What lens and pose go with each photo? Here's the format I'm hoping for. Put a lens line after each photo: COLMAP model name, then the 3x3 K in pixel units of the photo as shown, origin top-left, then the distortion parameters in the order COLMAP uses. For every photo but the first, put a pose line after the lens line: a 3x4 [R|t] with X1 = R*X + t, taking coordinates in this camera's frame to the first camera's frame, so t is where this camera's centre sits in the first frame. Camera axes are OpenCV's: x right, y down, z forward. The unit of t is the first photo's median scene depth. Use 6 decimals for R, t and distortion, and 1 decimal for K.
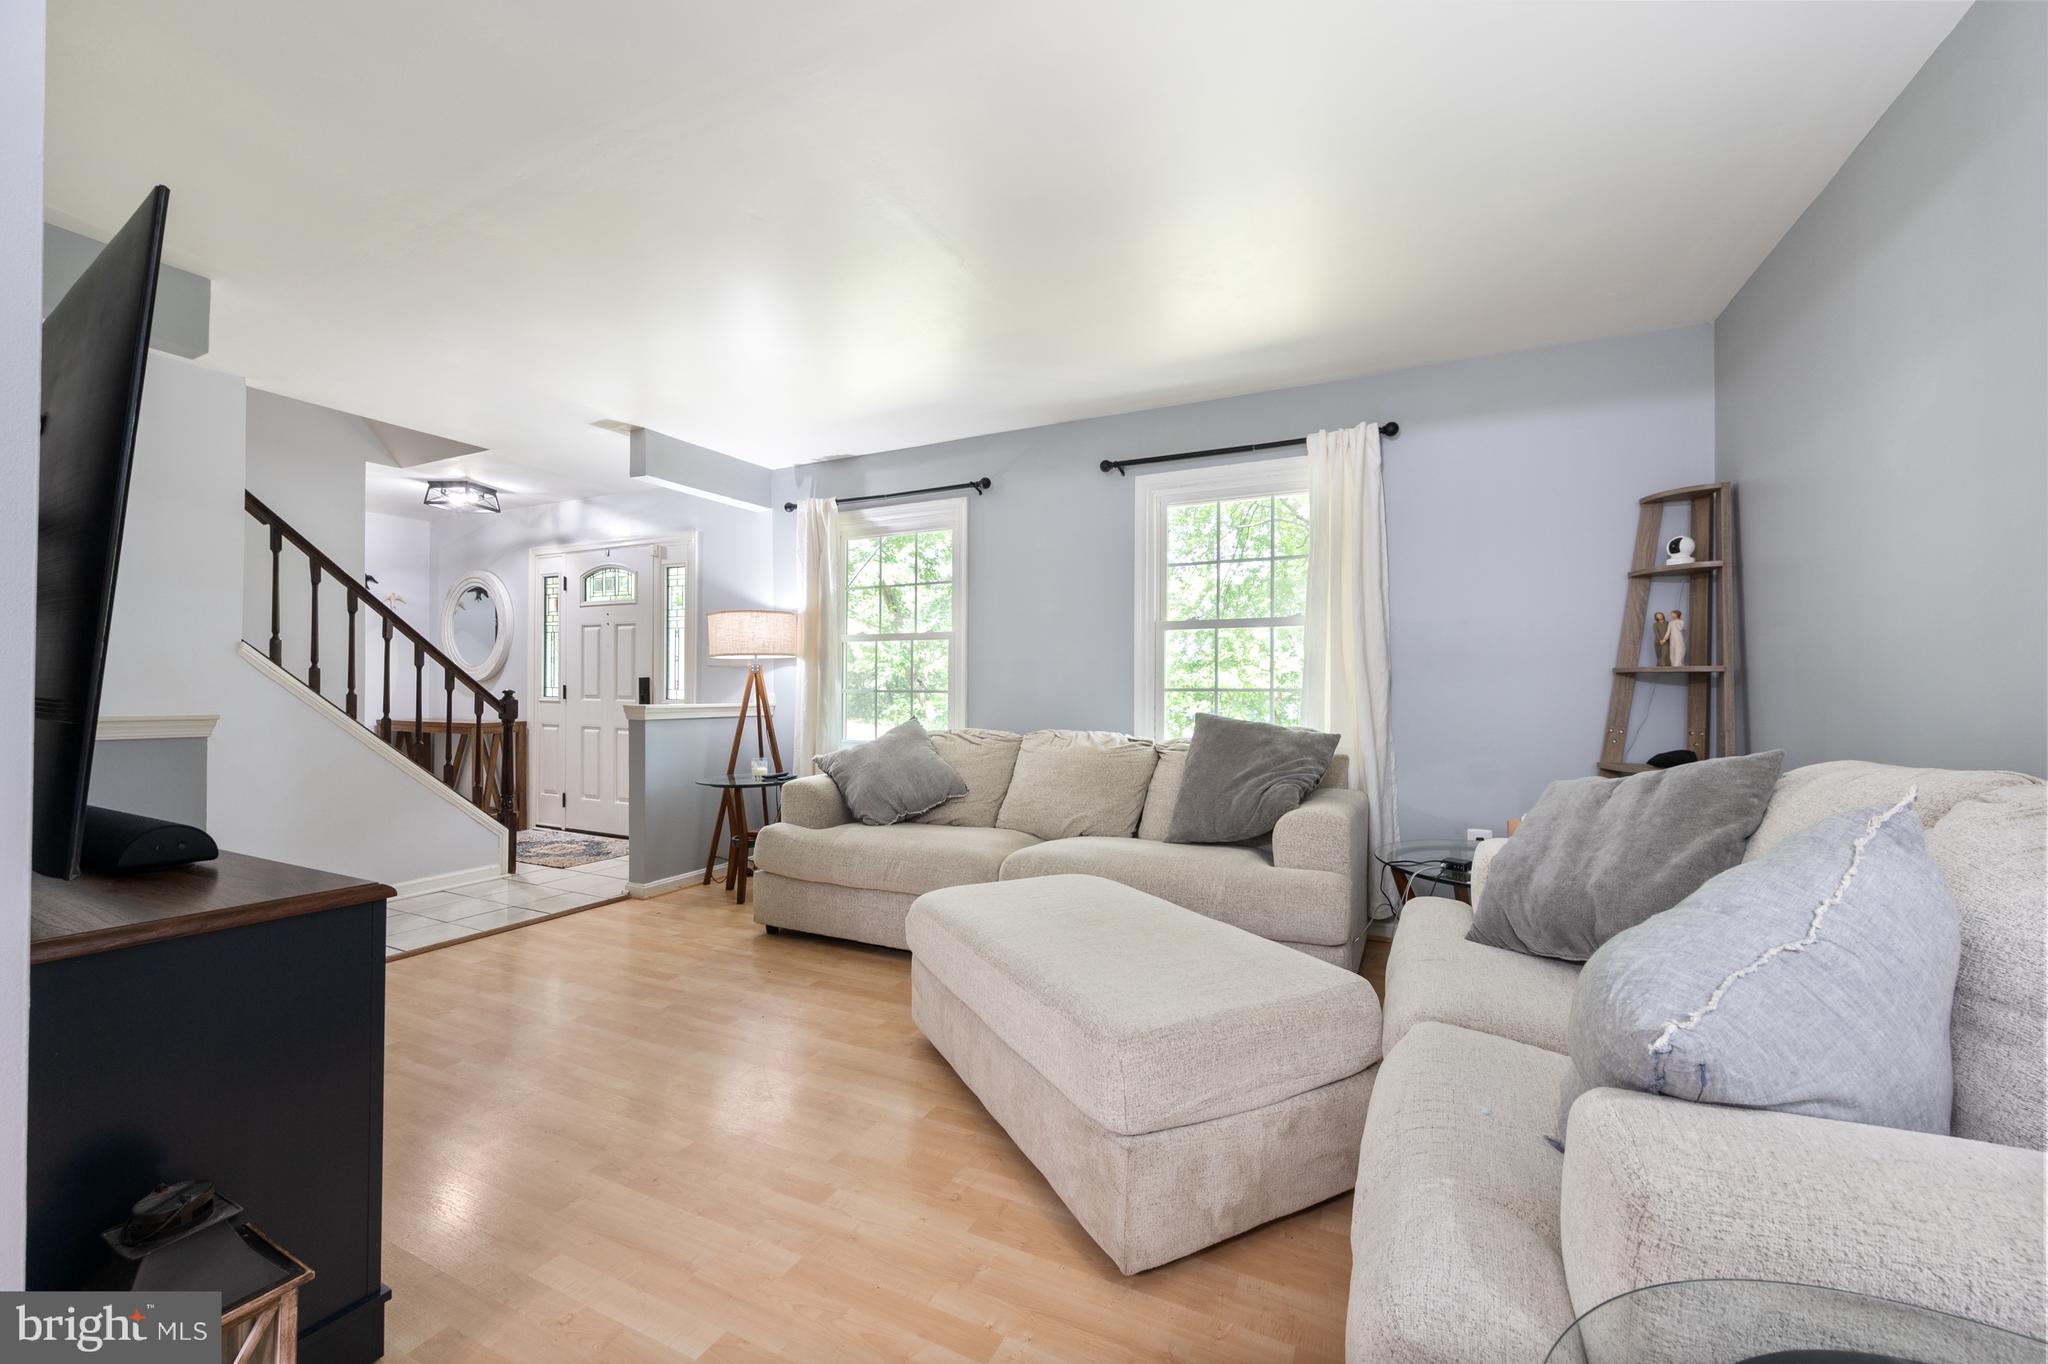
lens RADIAL K [[815.7, 0, 1022.8], [0, 815.7, 663.8], [0, 0, 1]] dist [-0.001651, -0.000198]
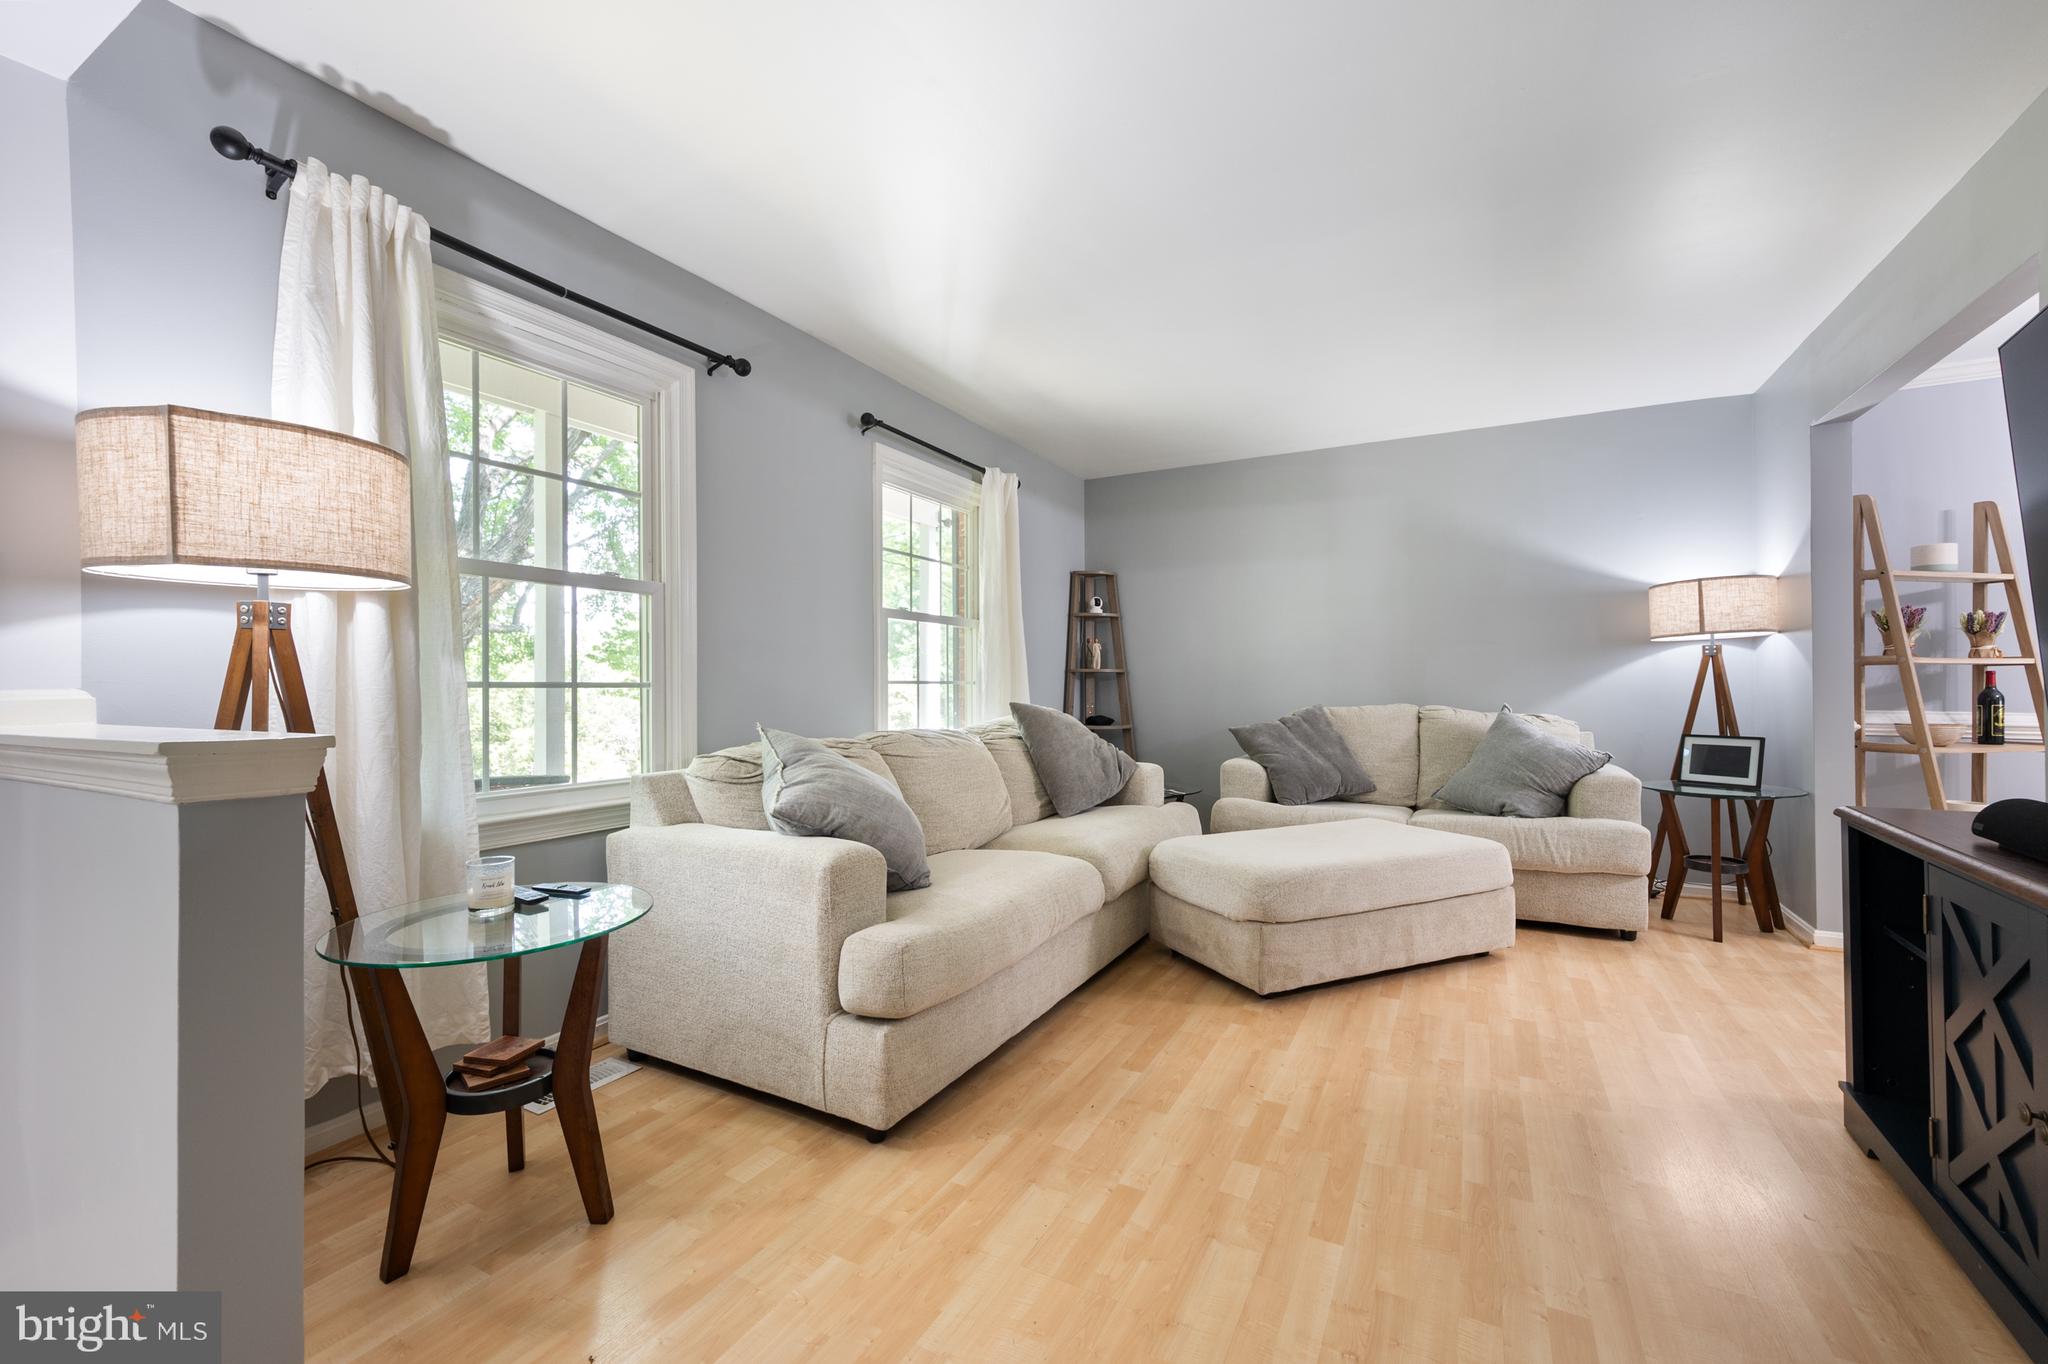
lens RADIAL K [[841.6, 0, 1024.0], [0, 841.6, 682.0], [0, 0, 1]] dist [0.000657, 0.000035]
pose [[0.024324, 0.005406, 0.999690, -0.929173], [-0.023138, 0.999721, -0.004843, 0.036653], [-0.999436, -0.023013, 0.024443, 0.978528]]
